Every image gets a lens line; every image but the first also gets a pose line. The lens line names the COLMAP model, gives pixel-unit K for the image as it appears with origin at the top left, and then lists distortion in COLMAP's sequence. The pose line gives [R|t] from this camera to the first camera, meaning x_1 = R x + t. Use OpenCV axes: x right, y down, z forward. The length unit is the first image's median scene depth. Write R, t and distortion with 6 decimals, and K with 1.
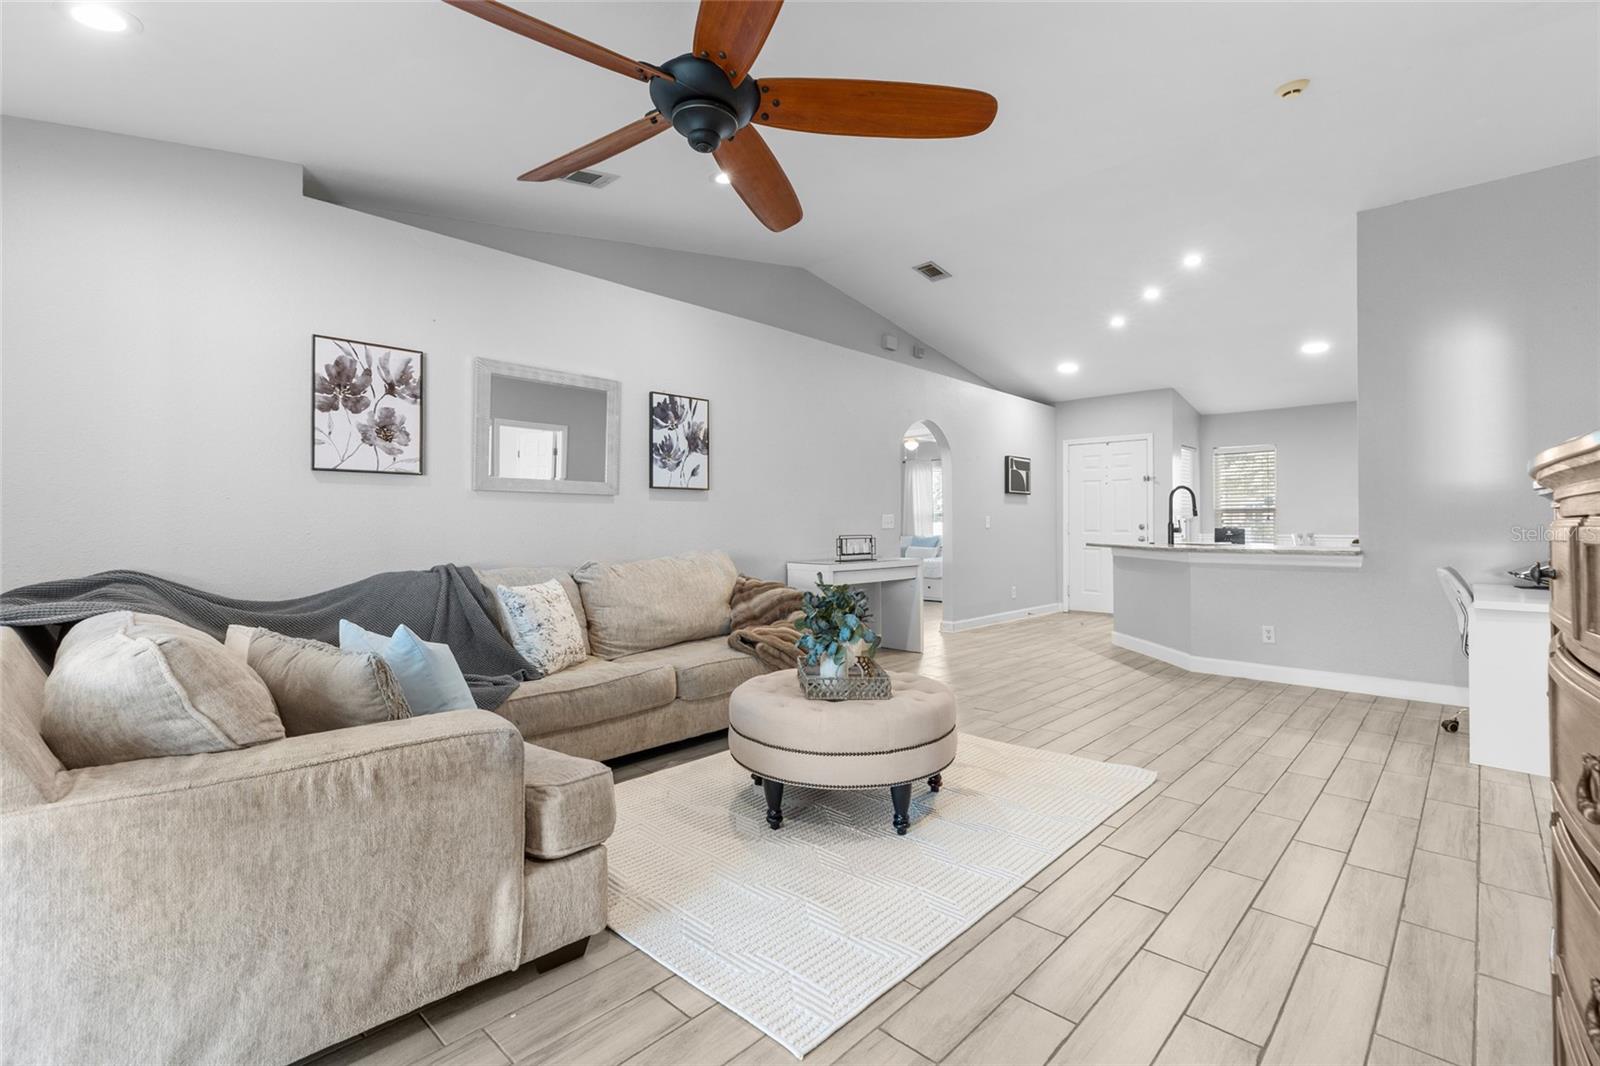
lens RADIAL K [[724.2, 0, 805.3], [0, 724.2, 523.5], [0, 0, 1]] dist [0.001559, 0.000239]
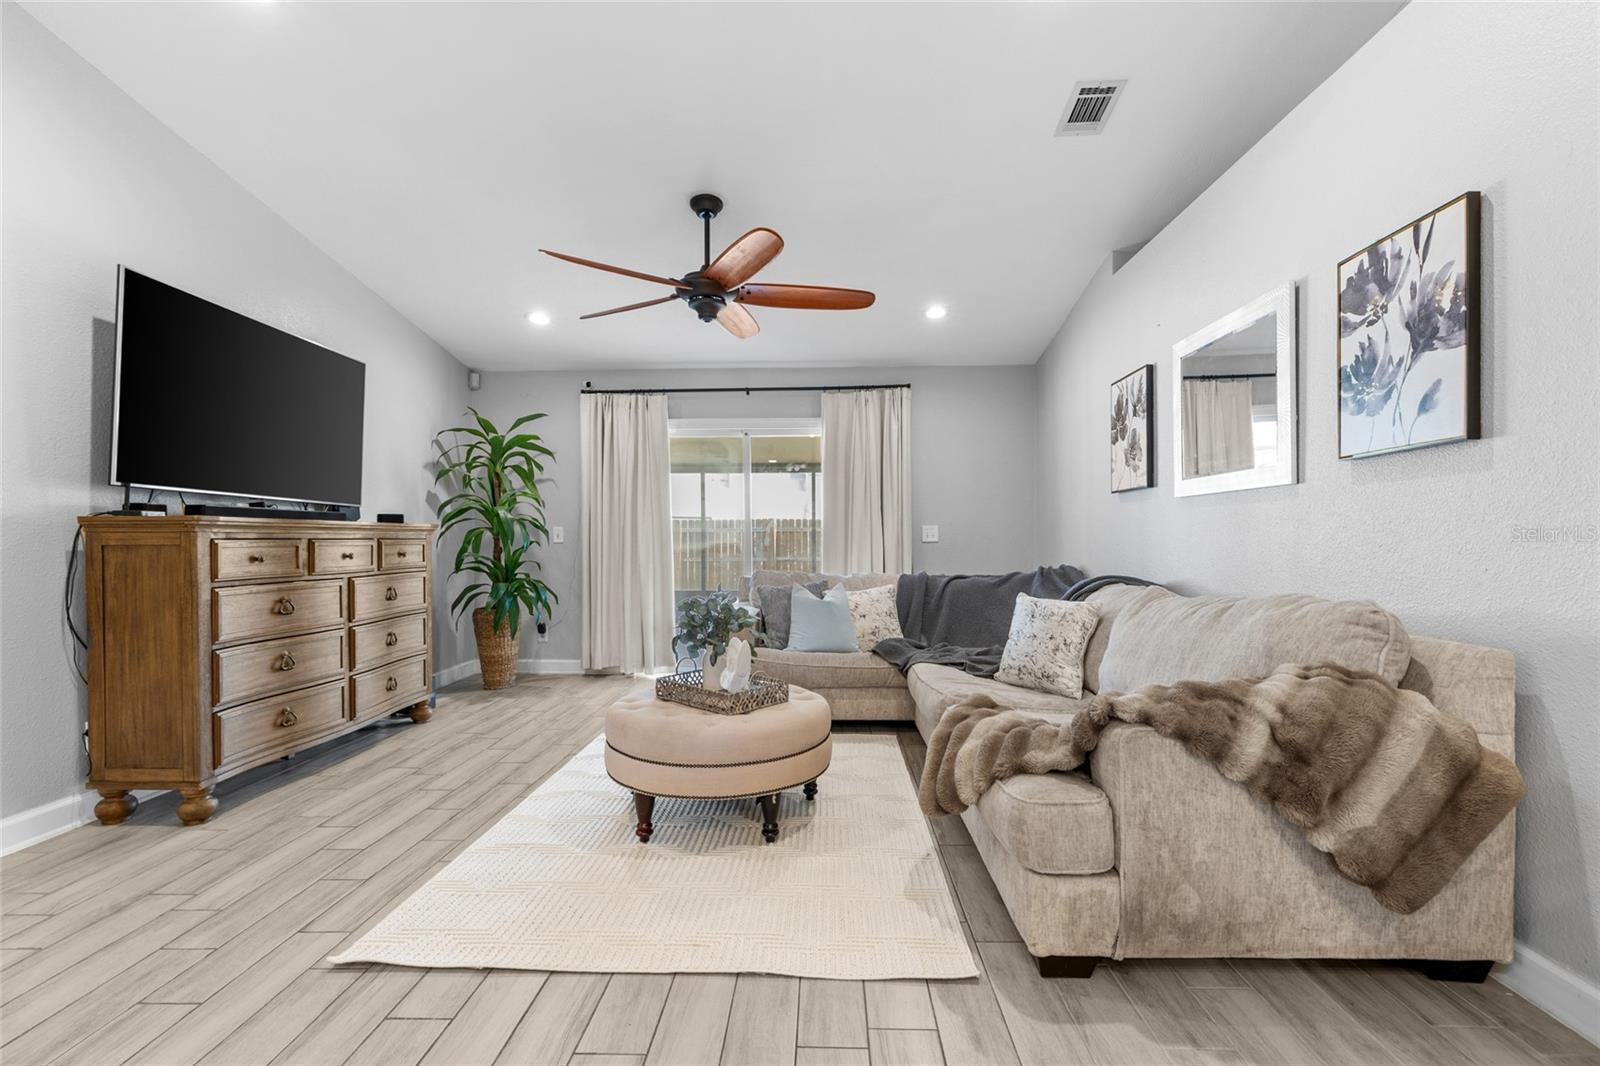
lens RADIAL K [[728.5, 0, 801.8], [0, 728.5, 551.2], [0, 0, 1]] dist [-0.000878, -0.000134]
pose [[-0.742335, 0.013044, -0.669902, 0.373362], [0.006564, 0.999904, 0.012196, 0.003425], [0.669997, 0.004656, -0.742349, 1.079465]]
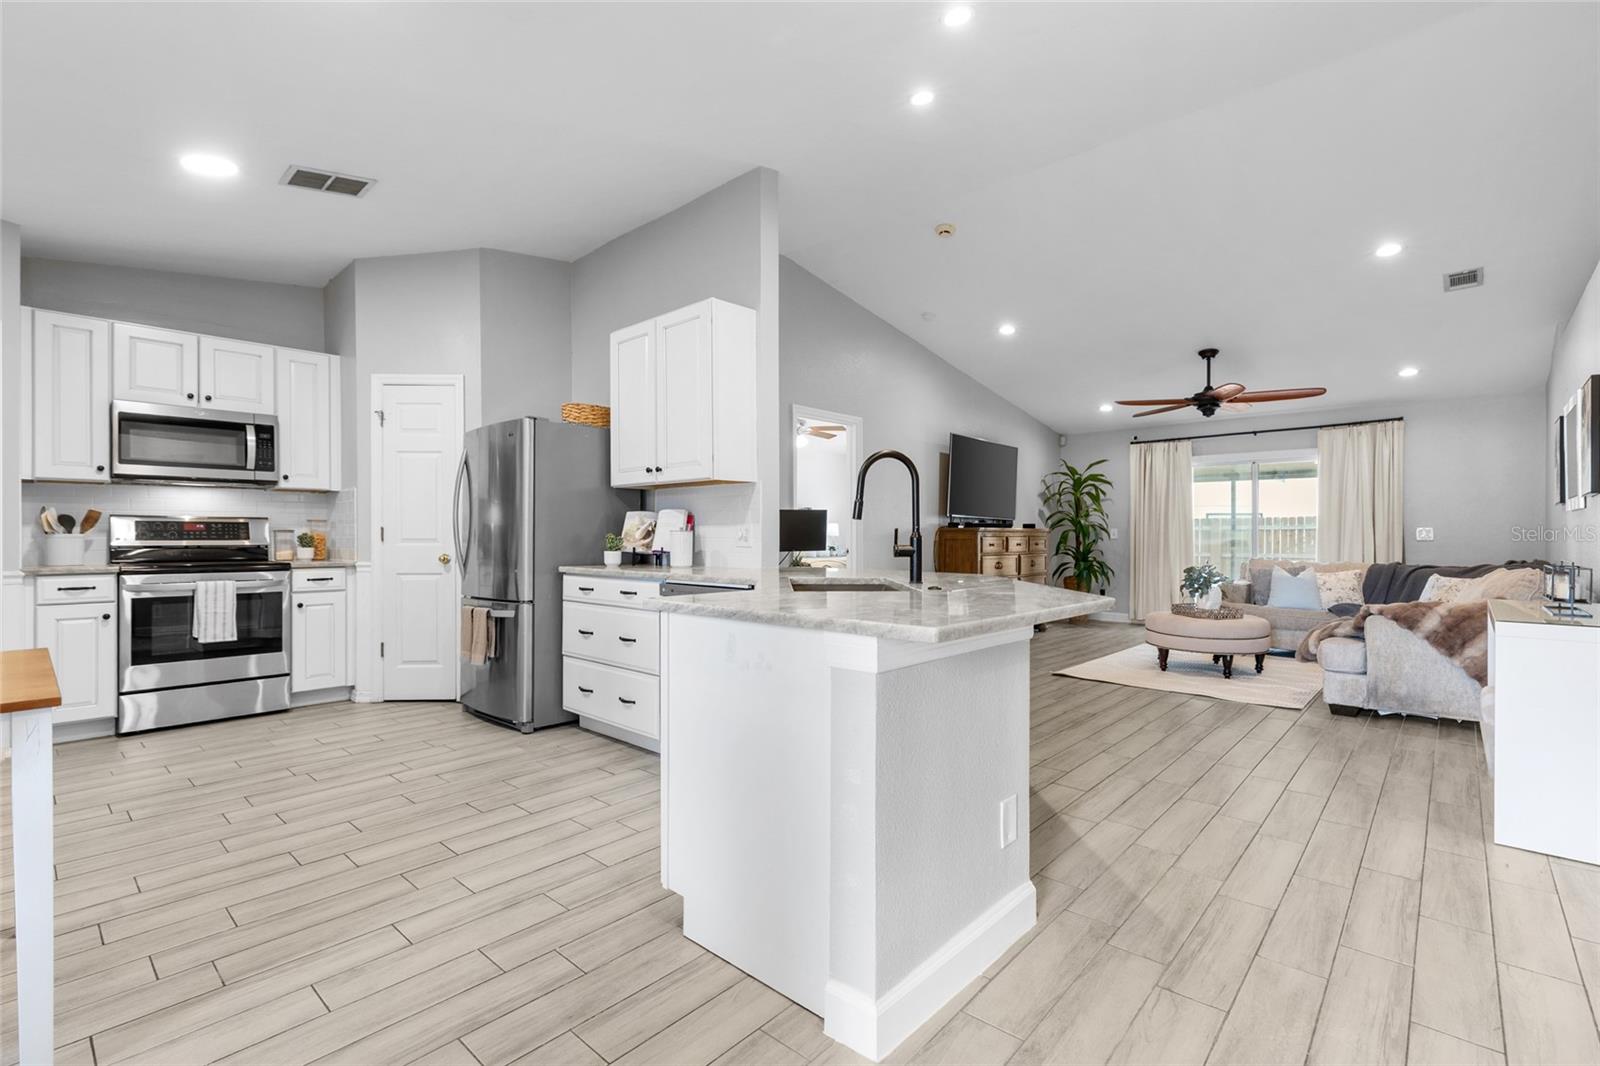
lens RADIAL K [[717.6, 0, 800.0], [0, 717.6, 533.0], [0, 0, 1]] dist [0.003560, 0.000092]
pose [[-0.999757, -0.002358, -0.021913, 0.740907], [-0.002177, 0.999964, -0.008249, 0.003246], [0.021931, -0.008199, -0.999726, 1.800705]]
